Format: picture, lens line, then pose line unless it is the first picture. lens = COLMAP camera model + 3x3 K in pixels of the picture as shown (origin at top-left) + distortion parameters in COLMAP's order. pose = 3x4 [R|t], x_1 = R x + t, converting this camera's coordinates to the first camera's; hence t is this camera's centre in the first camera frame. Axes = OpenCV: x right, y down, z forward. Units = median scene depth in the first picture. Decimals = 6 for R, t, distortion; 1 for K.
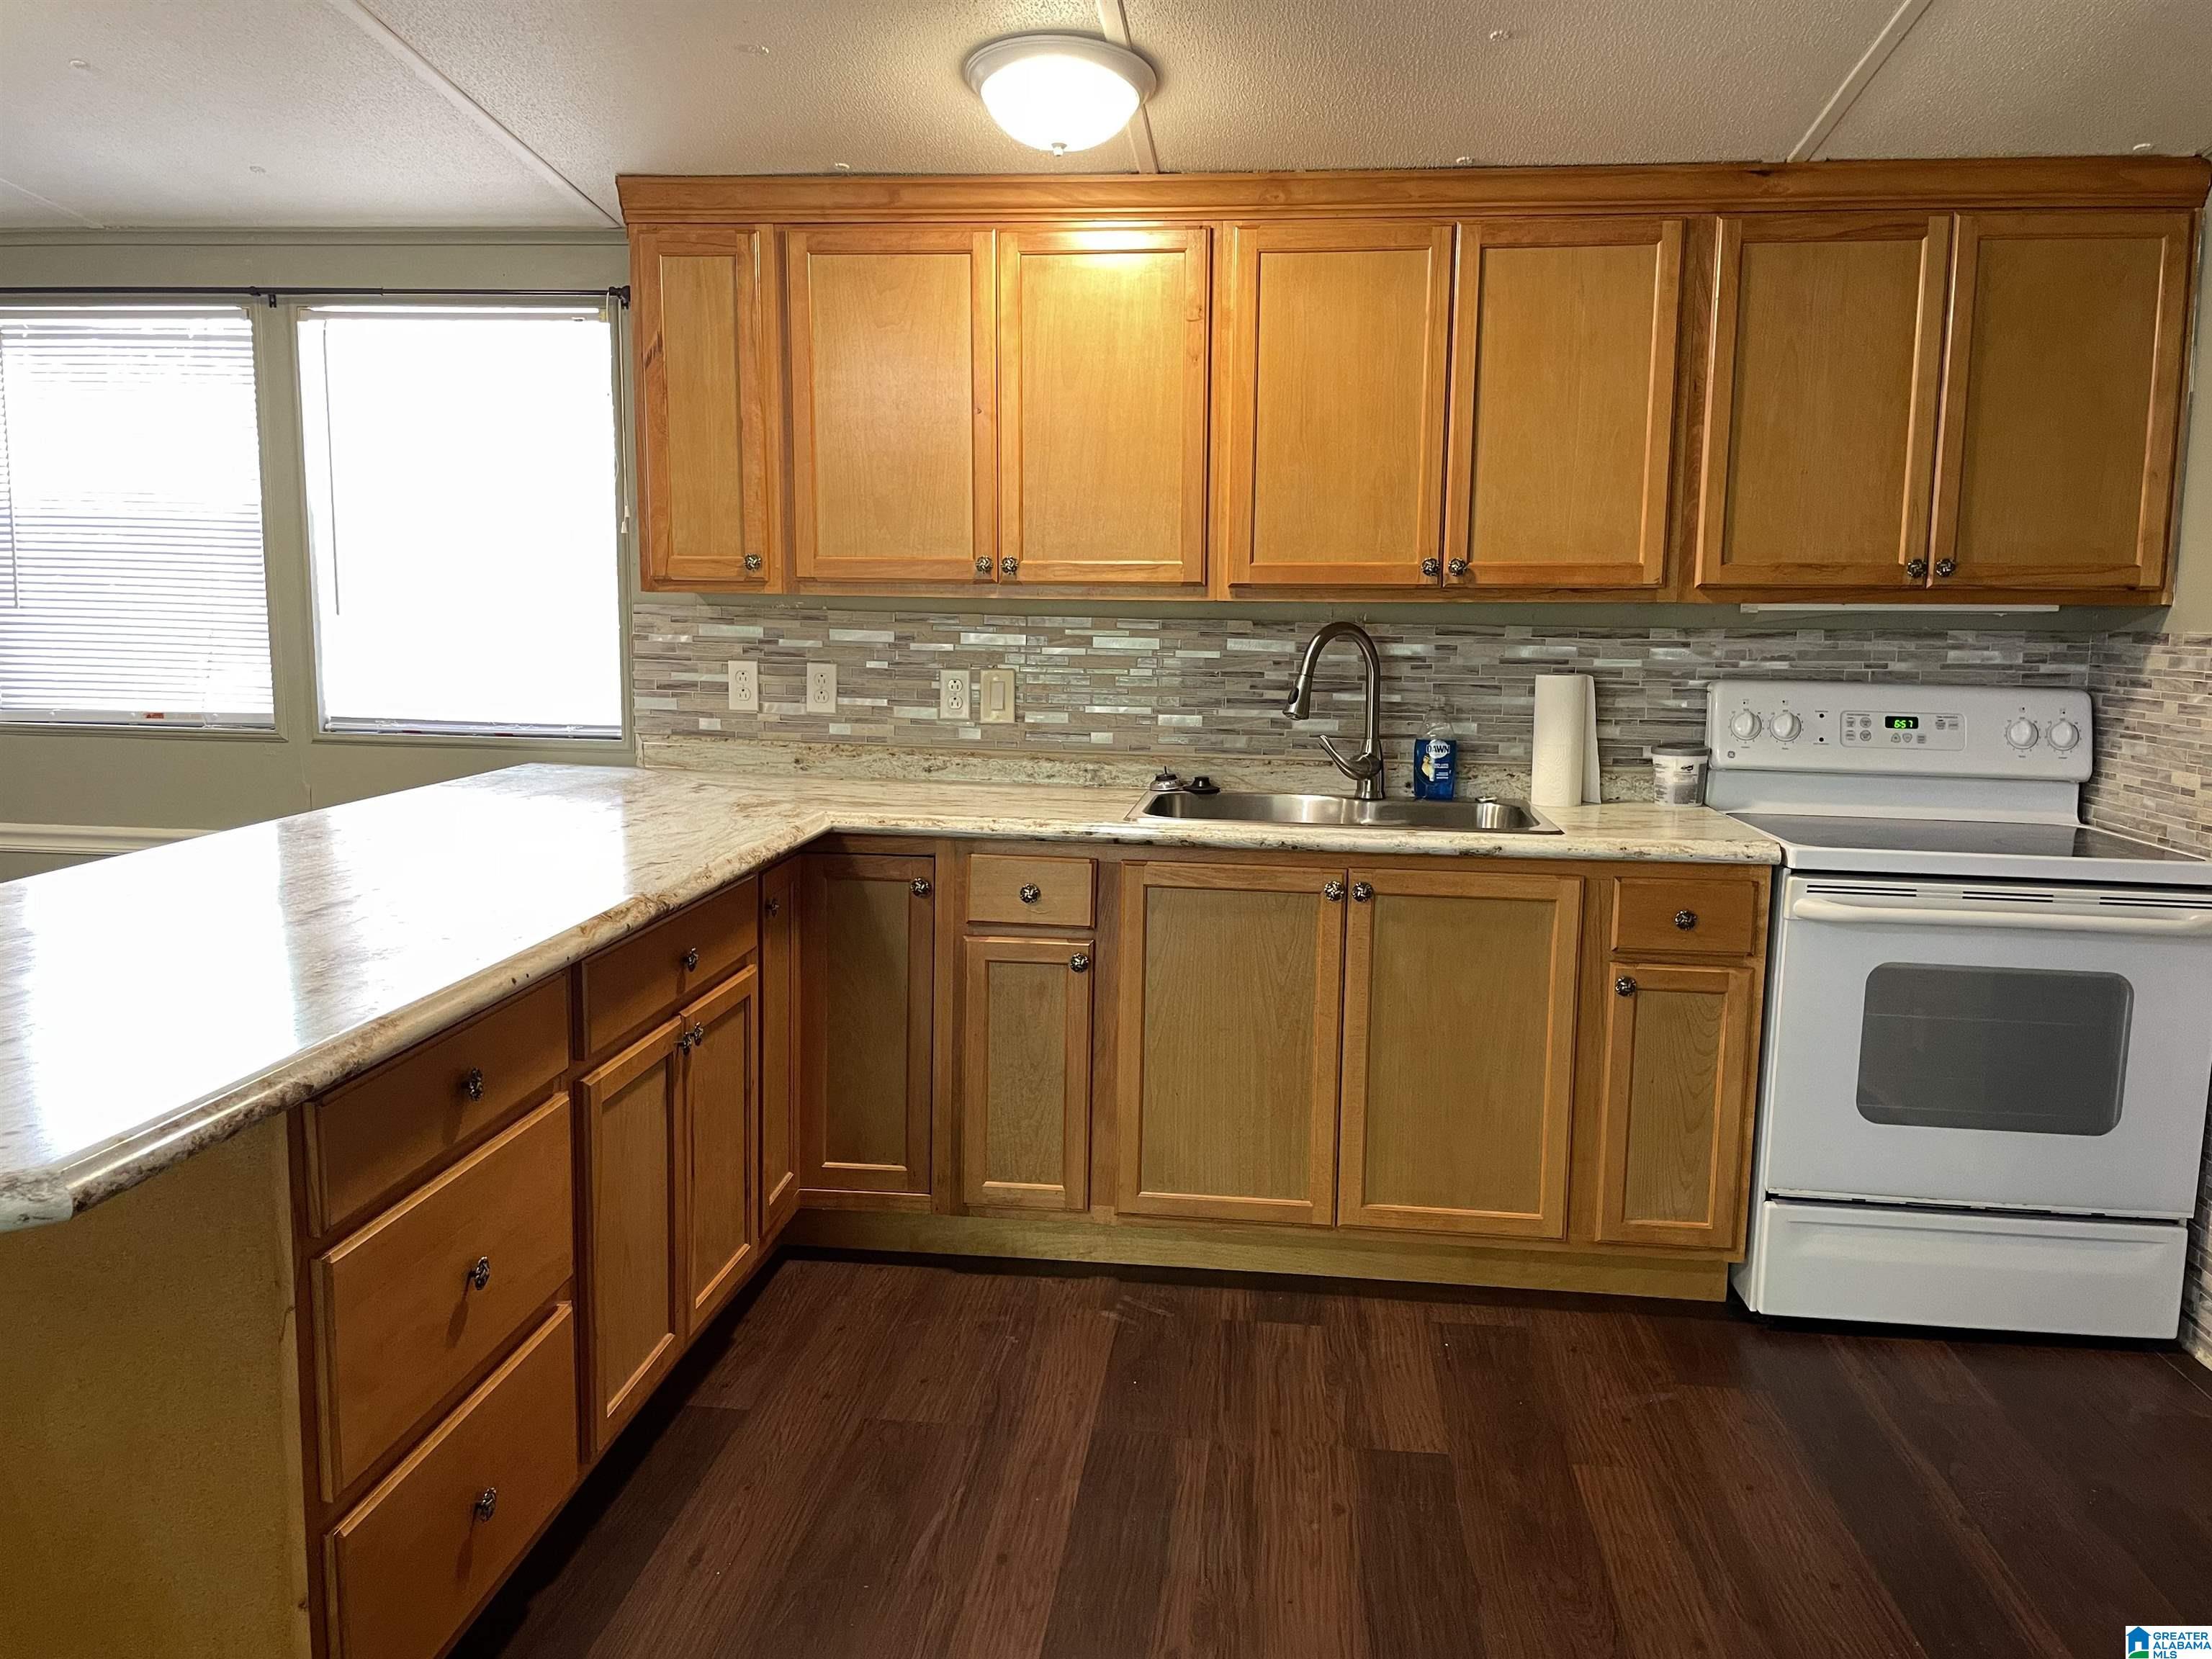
lens RADIAL K [[1675.3, 0, 1106.0], [0, 1675.3, 829.5], [0, 0, 1]] dist [0.098157, -0.133773]
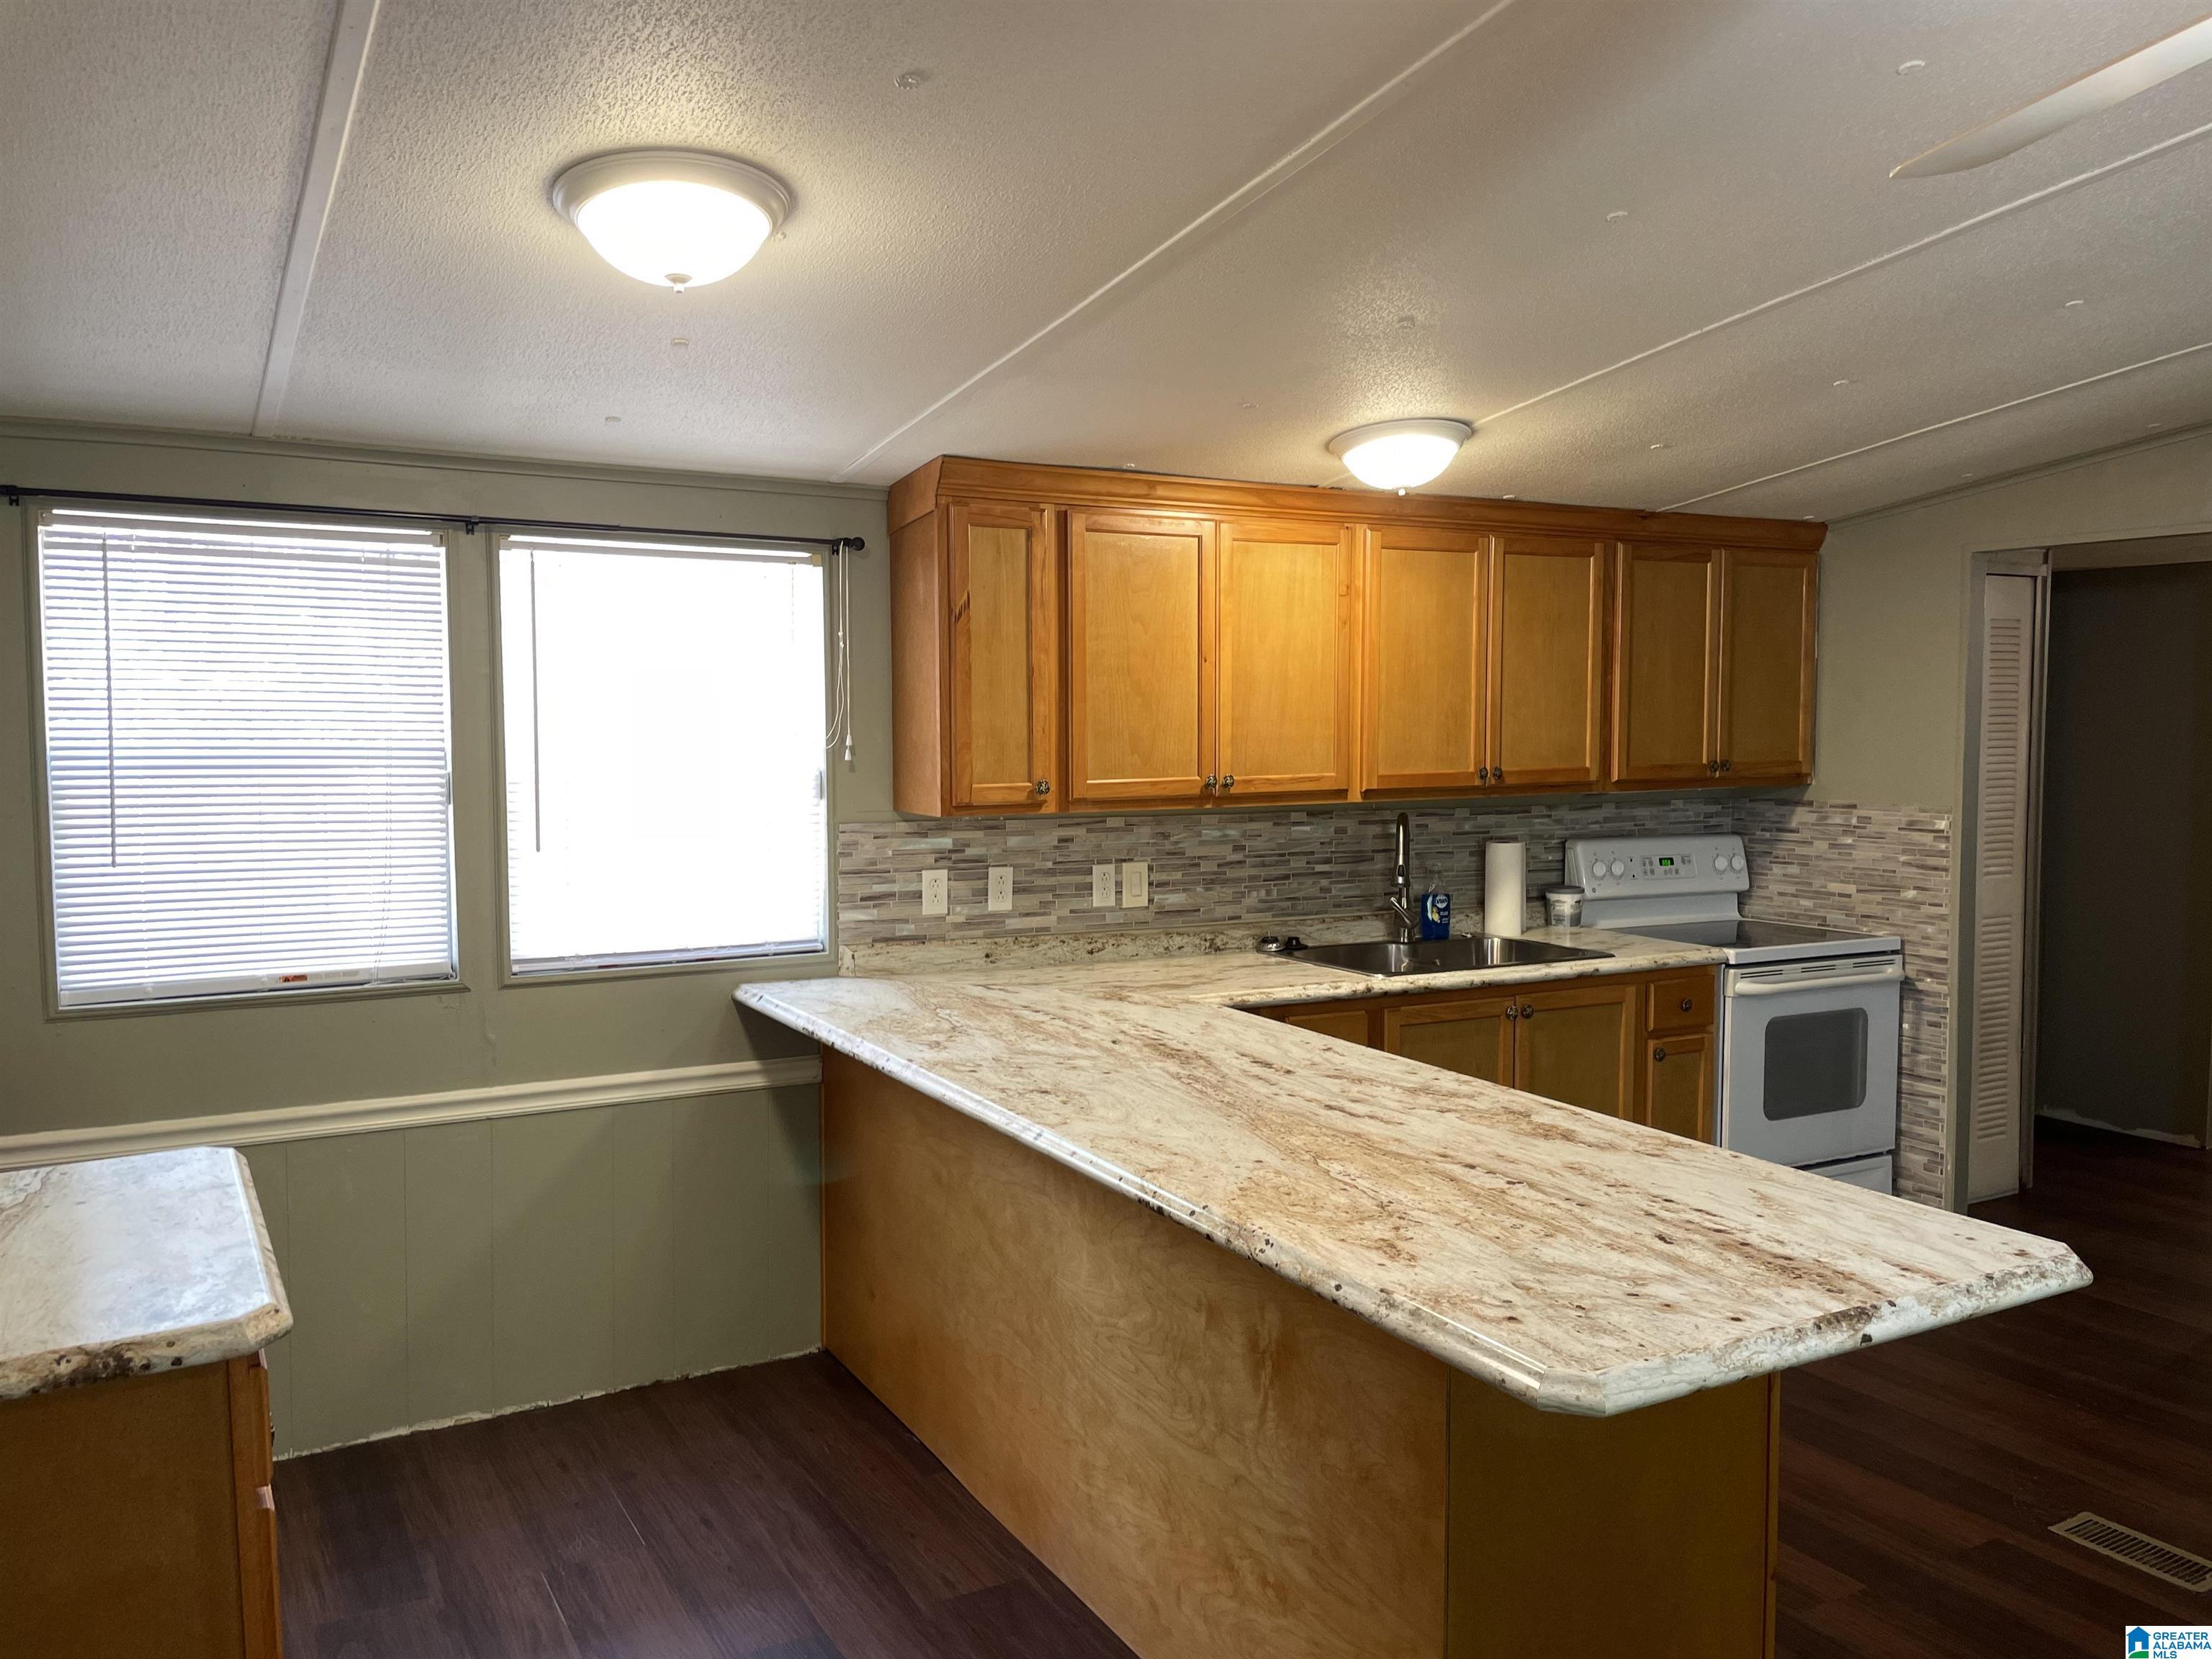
lens RADIAL K [[1675.3, 0, 1106.0], [0, 1675.3, 829.5], [0, 0, 1]] dist [0.098157, -0.133773]
pose [[0.814313, -0.054807, 0.577832, -0.808421], [0.090927, 0.995286, -0.033737, -0.084576], [-0.573259, 0.080014, 0.815458, 0.042883]]
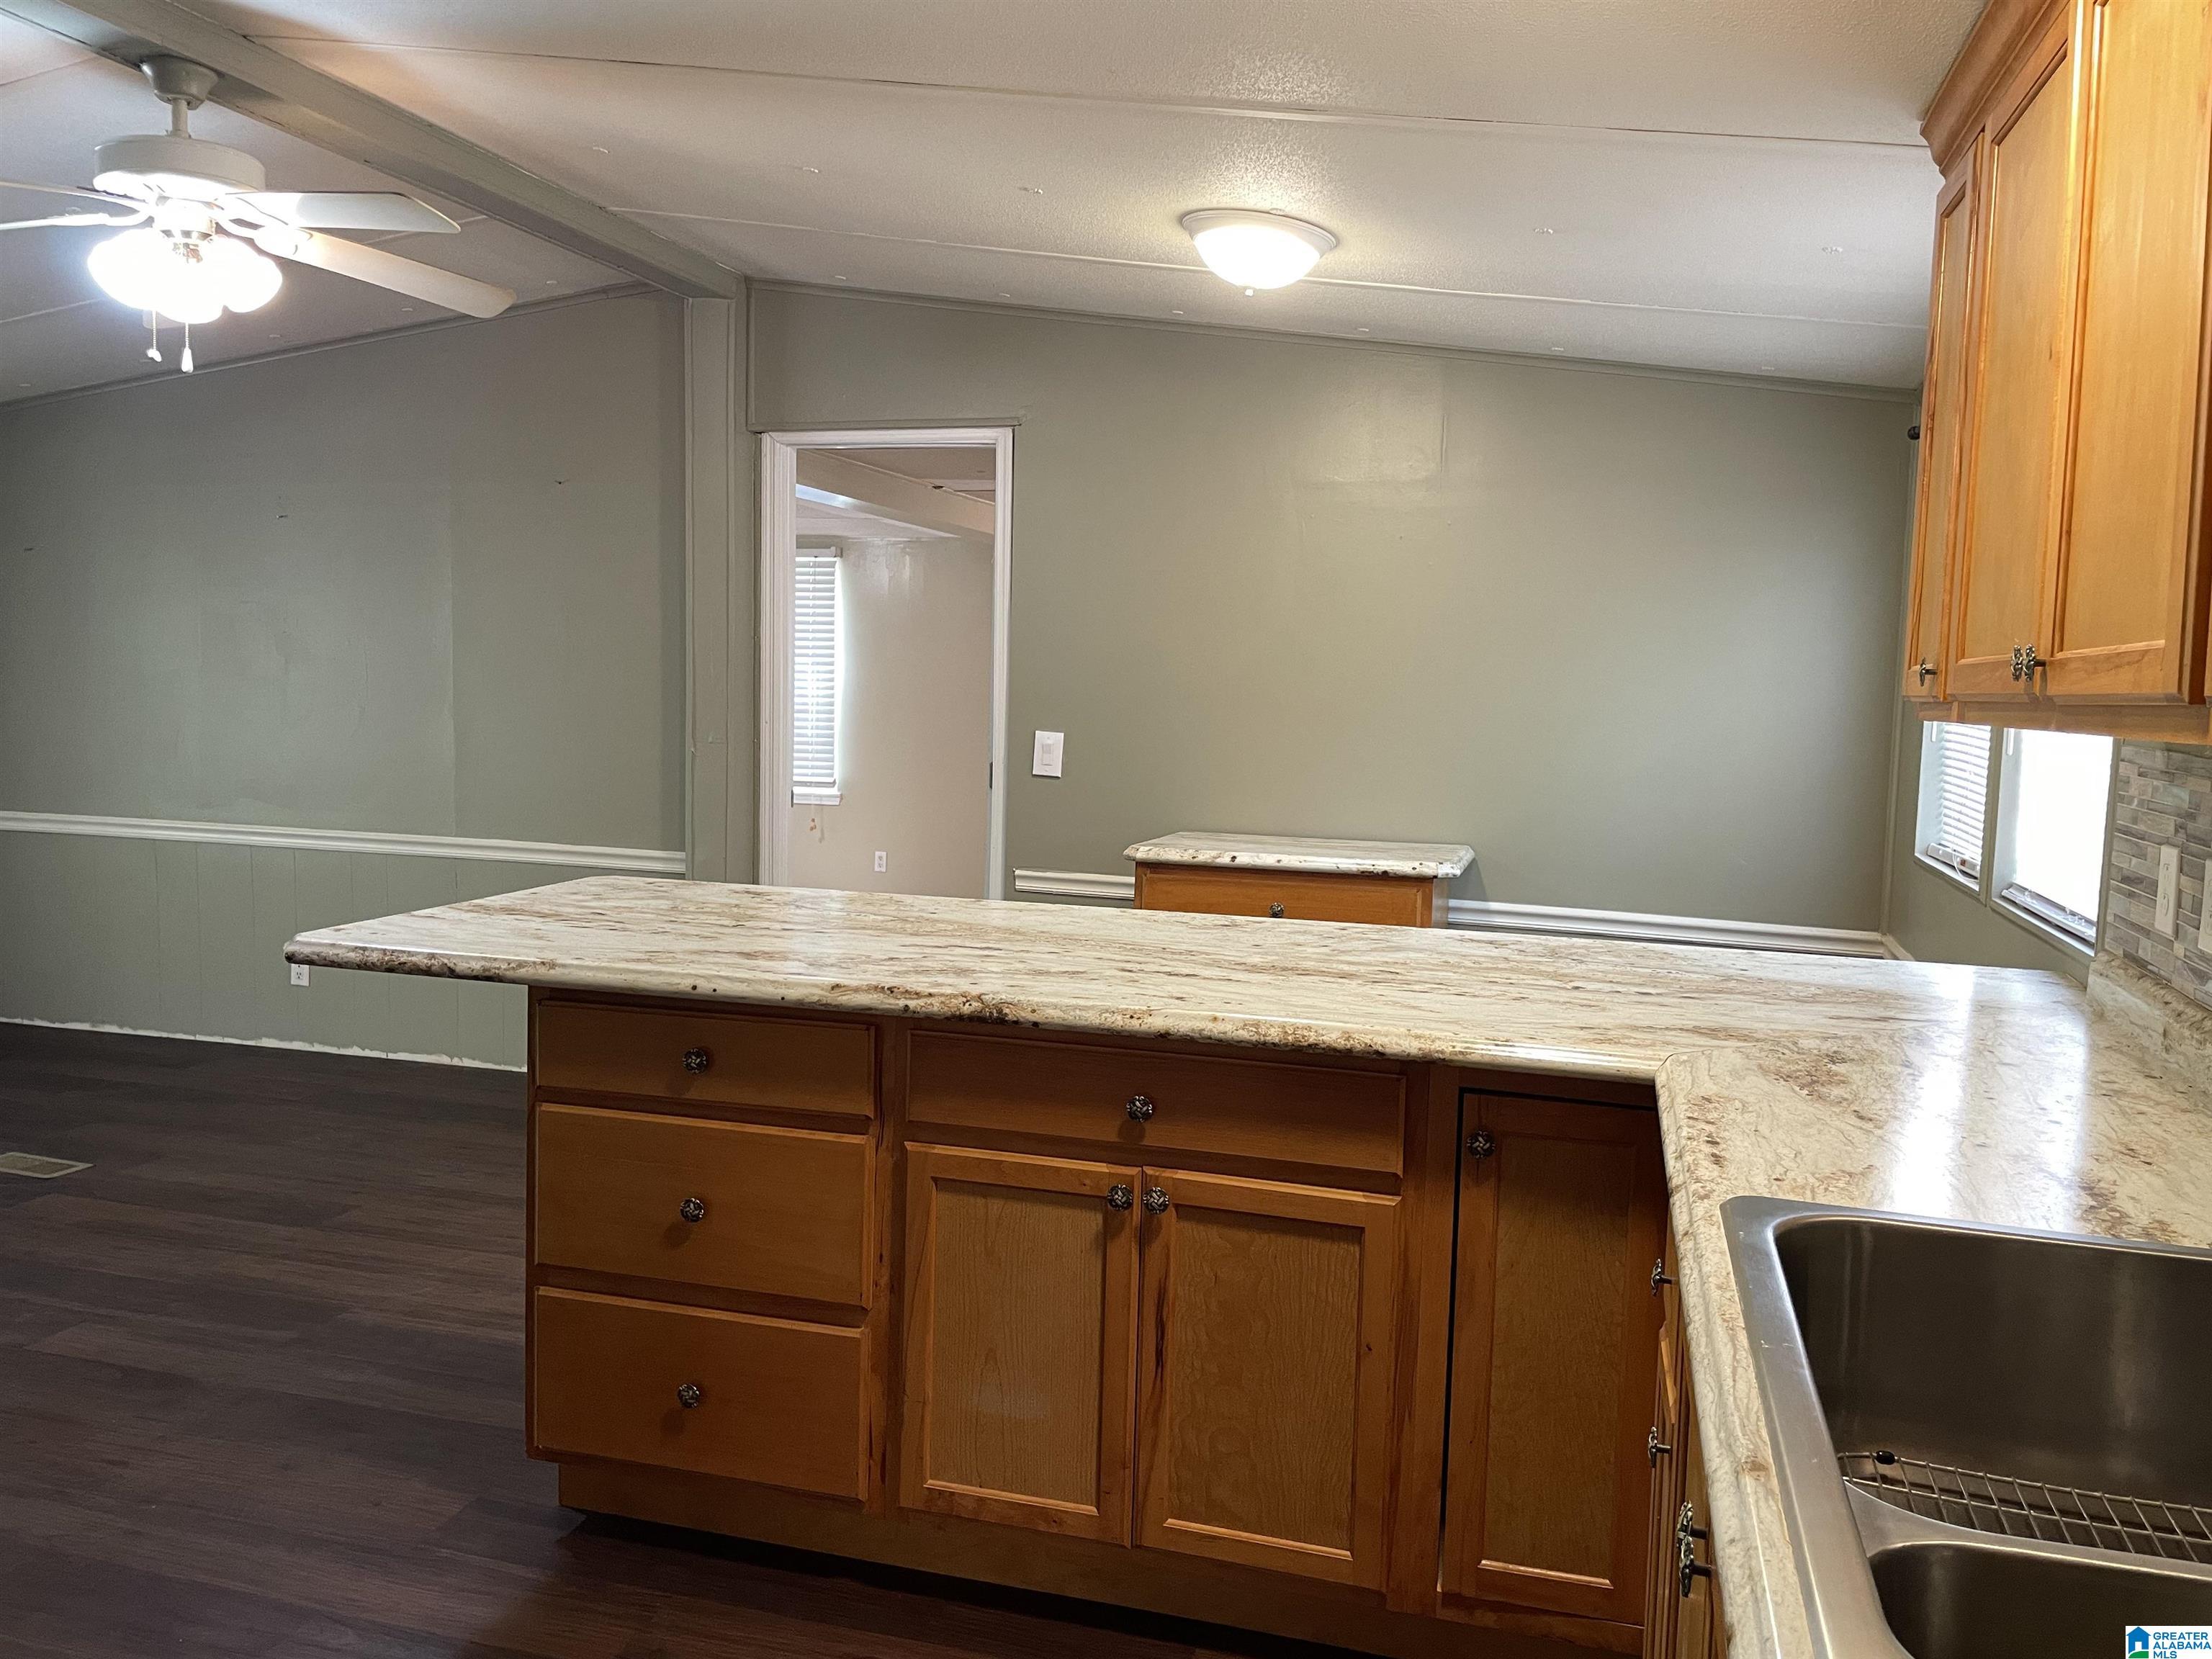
lens RADIAL K [[1675.3, 0, 1106.0], [0, 1675.3, 829.5], [0, 0, 1]] dist [0.098157, -0.133773]
pose [[-0.177061, 0.069256, -0.981760, 0.428433], [-0.164507, 0.981405, 0.098900, -0.104253], [0.970354, 0.179017, -0.162375, 0.777613]]
